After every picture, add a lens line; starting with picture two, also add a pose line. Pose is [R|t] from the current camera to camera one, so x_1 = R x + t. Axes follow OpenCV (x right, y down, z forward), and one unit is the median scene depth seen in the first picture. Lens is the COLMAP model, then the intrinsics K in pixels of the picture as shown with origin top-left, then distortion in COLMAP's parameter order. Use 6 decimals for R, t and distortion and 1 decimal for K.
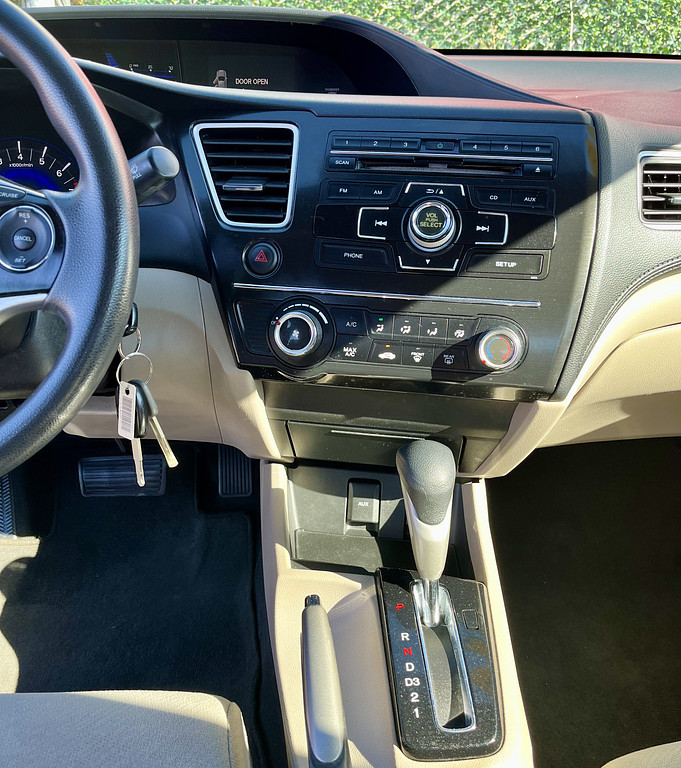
lens RADIAL K [[693.9, 0, 339.8], [0, 693.9, 389.6], [0, 0, 1]] dist [-0.005501, 0.000000]
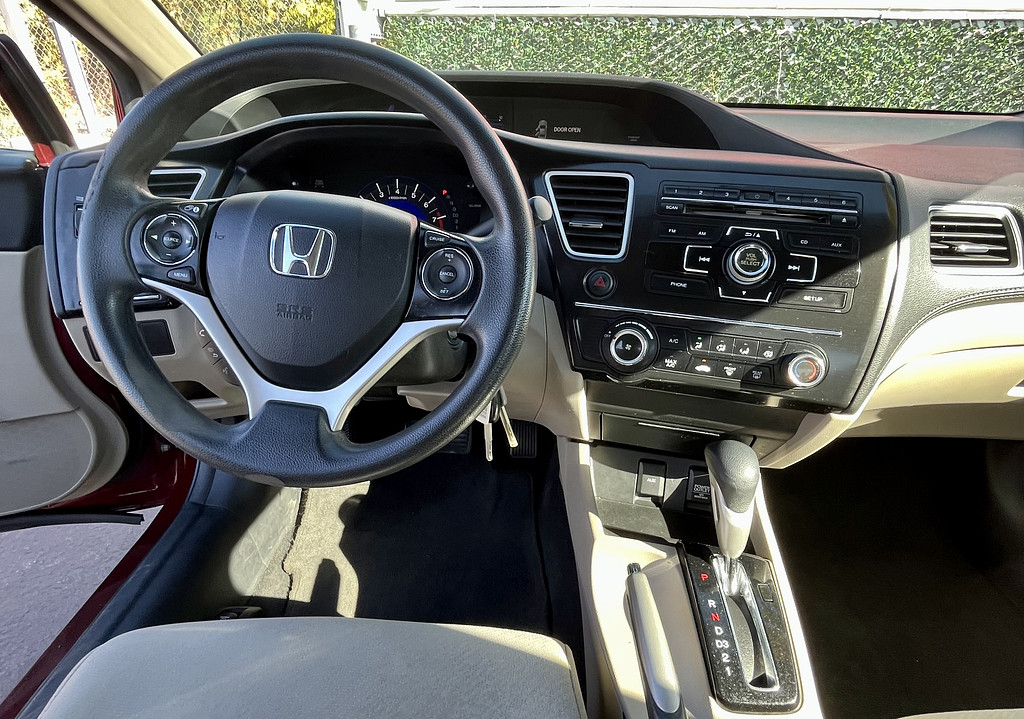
lens RADIAL K [[555.3, 0, 513.0], [0, 555.3, 358.7], [0, 0, 1]] dist [-0.026730, 0.006153]
pose [[0.994562, 0.049221, -0.091778, -0.168086], [-0.049003, 0.998788, 0.004619, -0.053039], [0.091894, -0.000096, 0.995769, 0.010888]]
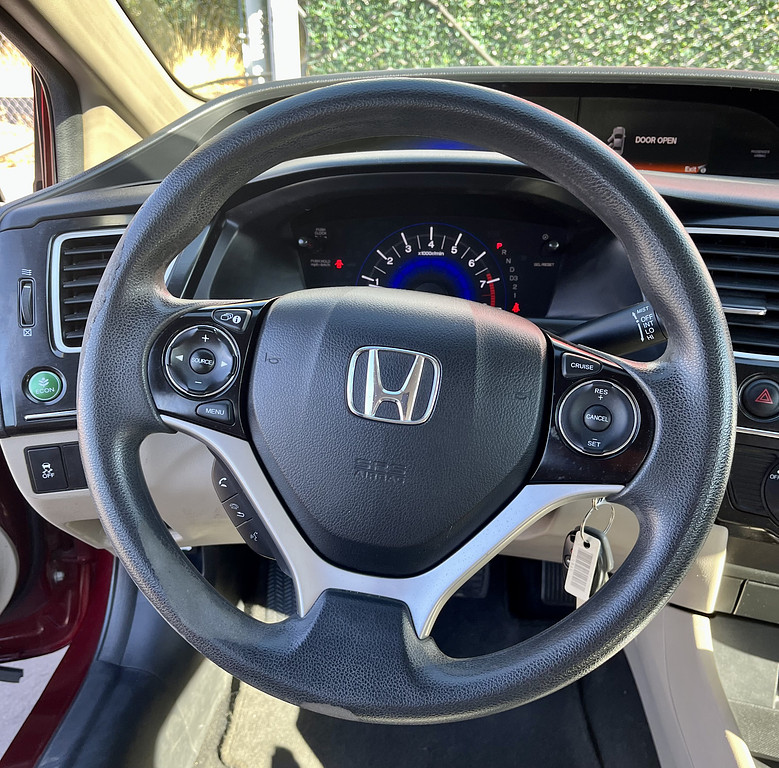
lens RADIAL K [[798.0, 0, 390.0], [0, 798.0, 379.7], [0, 0, 1]] dist [-0.007430, 0.000000]
pose [[0.981170, 0.059142, -0.183867, -0.371299], [-0.065219, 0.997501, -0.027172, -0.154934], [0.181801, 0.038652, 0.982575, -0.011578]]
